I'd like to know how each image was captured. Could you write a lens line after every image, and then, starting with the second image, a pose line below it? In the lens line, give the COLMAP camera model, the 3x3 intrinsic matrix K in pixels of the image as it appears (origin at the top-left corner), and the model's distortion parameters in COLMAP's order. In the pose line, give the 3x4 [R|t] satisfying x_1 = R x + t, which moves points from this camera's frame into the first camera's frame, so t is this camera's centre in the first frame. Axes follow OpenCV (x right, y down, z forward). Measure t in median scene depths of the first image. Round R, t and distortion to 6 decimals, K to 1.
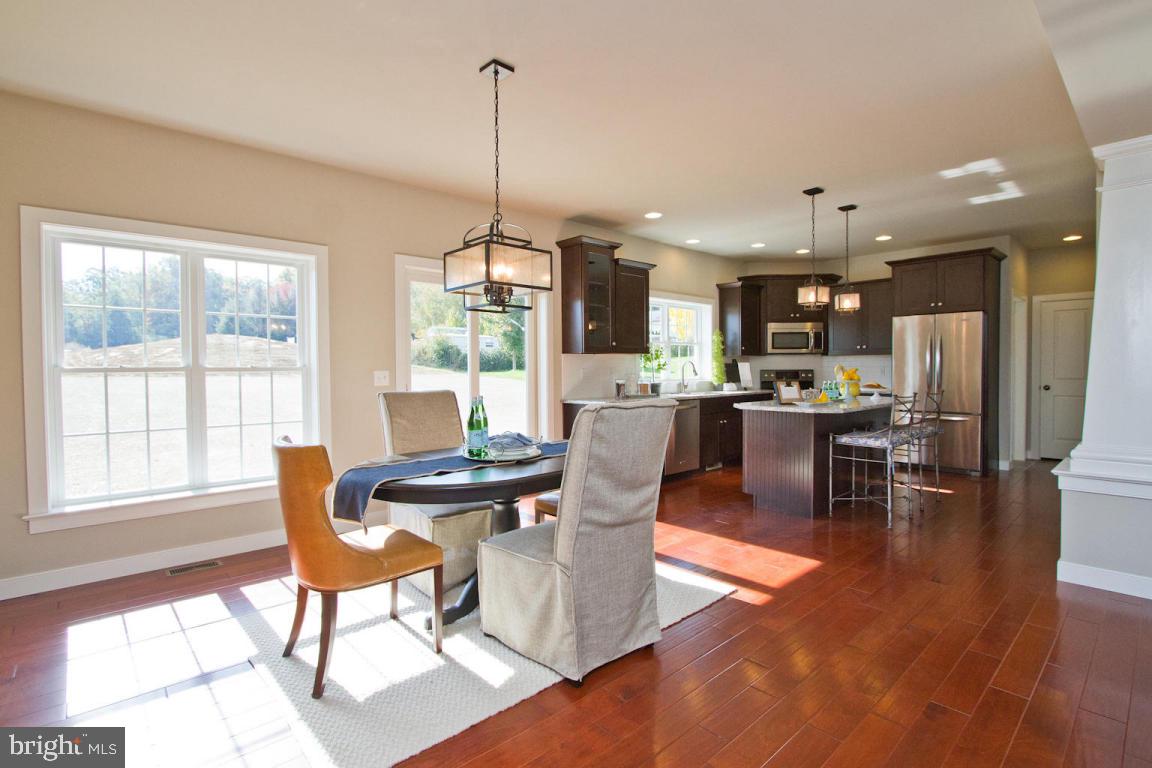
lens RADIAL K [[557.1, 0, 582.8], [0, 557.1, 377.5], [0, 0, 1]] dist [-0.020334, 0.004284]
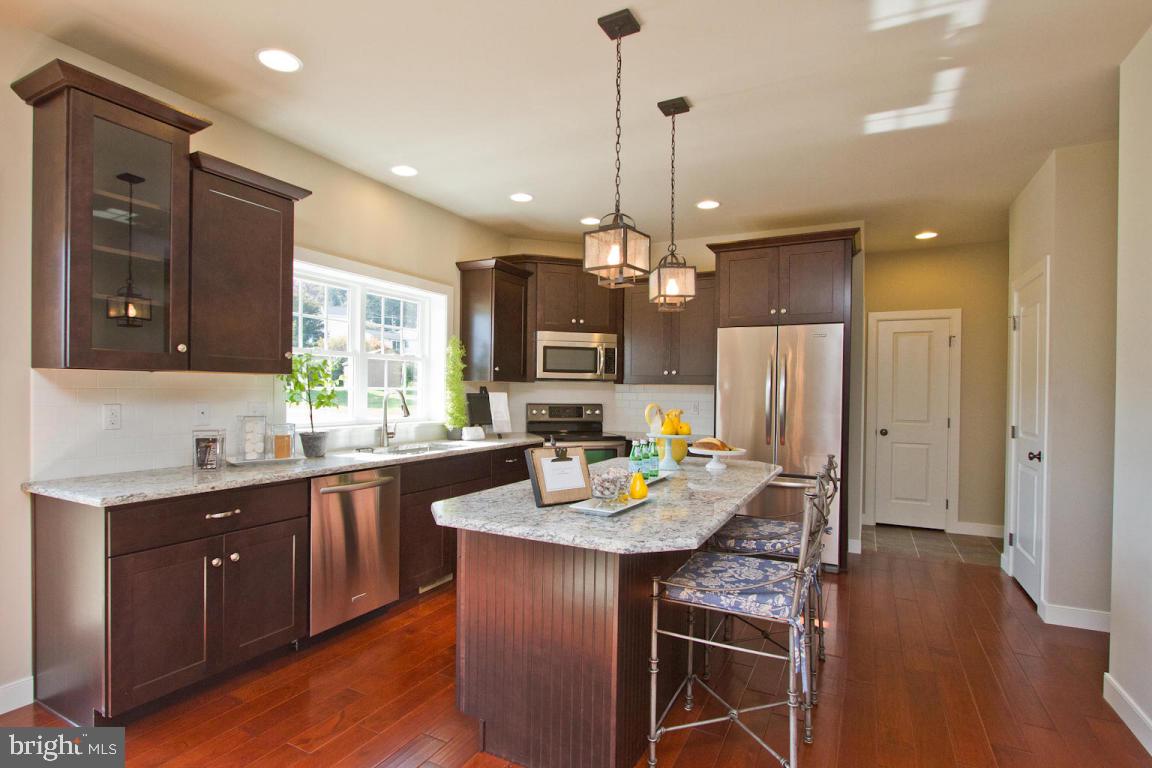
lens RADIAL K [[557.1, 0, 571.5], [0, 557.1, 393.1], [0, 0, 1]] dist [-0.020334, 0.004284]
pose [[0.937362, 0.015447, 0.348015, 0.154472], [-0.011418, 0.999842, -0.013625, -0.019272], [-0.348171, 0.008798, 0.937390, 0.403754]]
